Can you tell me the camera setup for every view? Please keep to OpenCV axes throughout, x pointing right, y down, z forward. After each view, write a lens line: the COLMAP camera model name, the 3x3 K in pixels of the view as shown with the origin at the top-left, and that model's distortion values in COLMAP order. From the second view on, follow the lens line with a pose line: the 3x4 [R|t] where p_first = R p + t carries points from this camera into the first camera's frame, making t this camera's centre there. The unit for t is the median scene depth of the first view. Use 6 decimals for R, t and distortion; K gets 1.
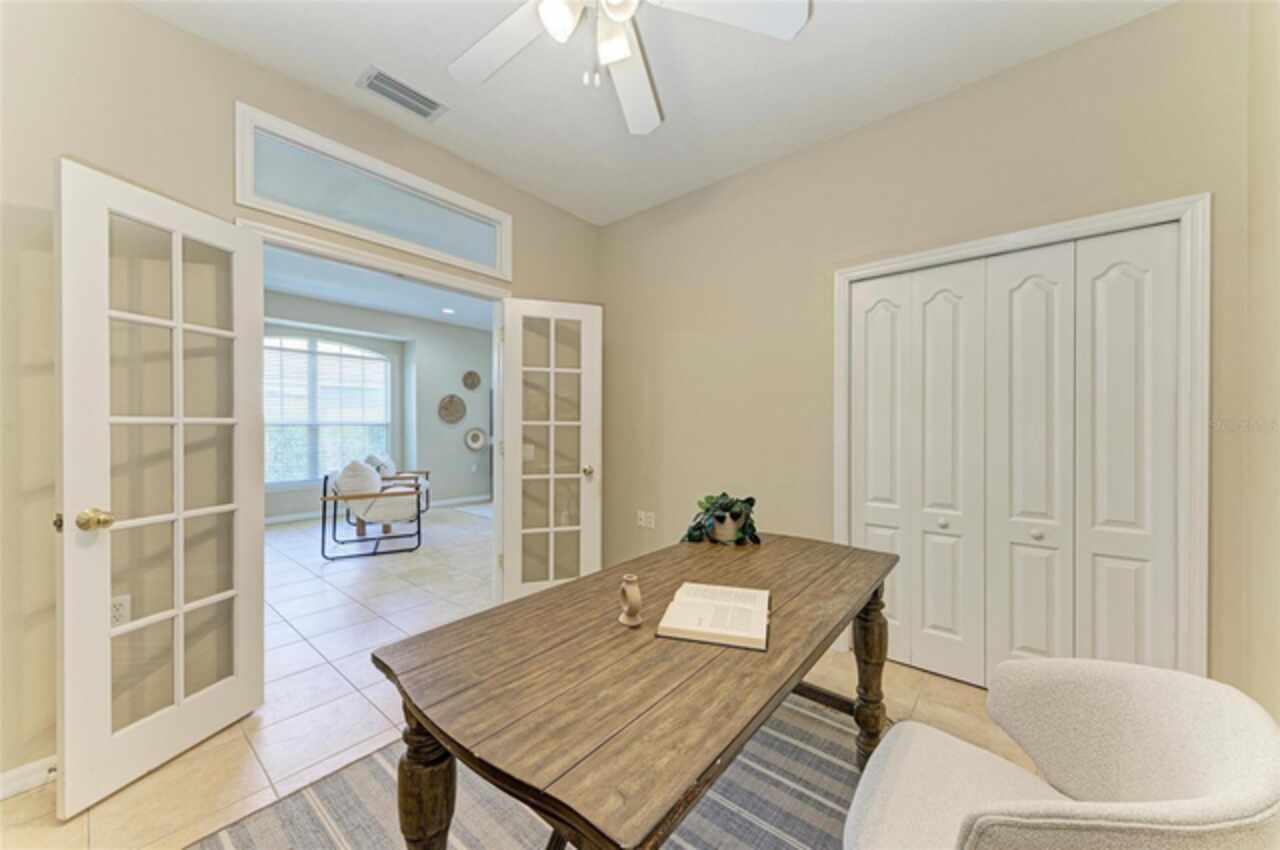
lens RADIAL K [[462.2, 0, 643.5], [0, 462.2, 426.0], [0, 0, 1]] dist [0.014265, -0.000325]
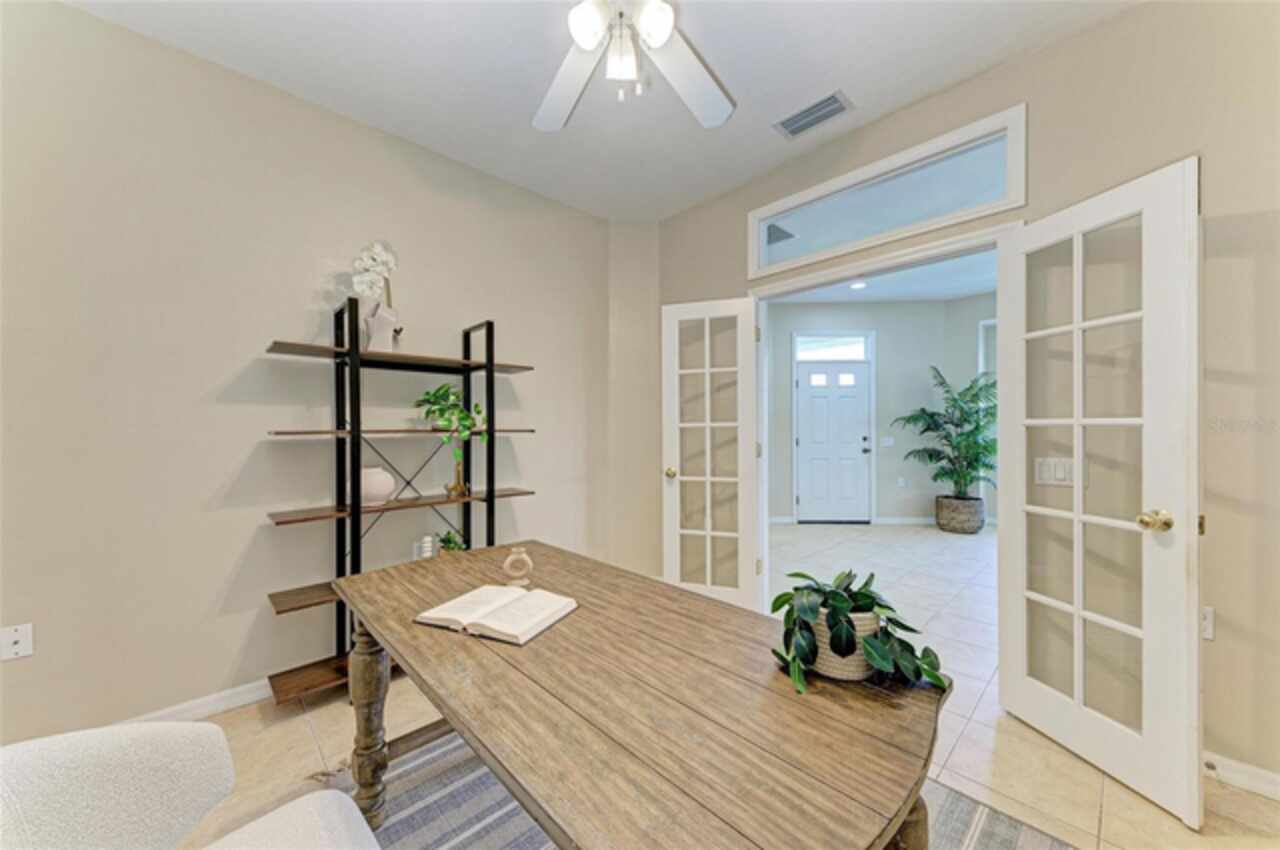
lens RADIAL K [[462.2, 0, 640.0], [0, 462.2, 428.5], [0, 0, 1]] dist [0.014265, -0.000325]
pose [[-0.127082, 0.000982, -0.991892, 0.229651], [0.004575, 0.999989, 0.000404, -0.000238], [0.991882, -0.004486, -0.127085, 0.291053]]
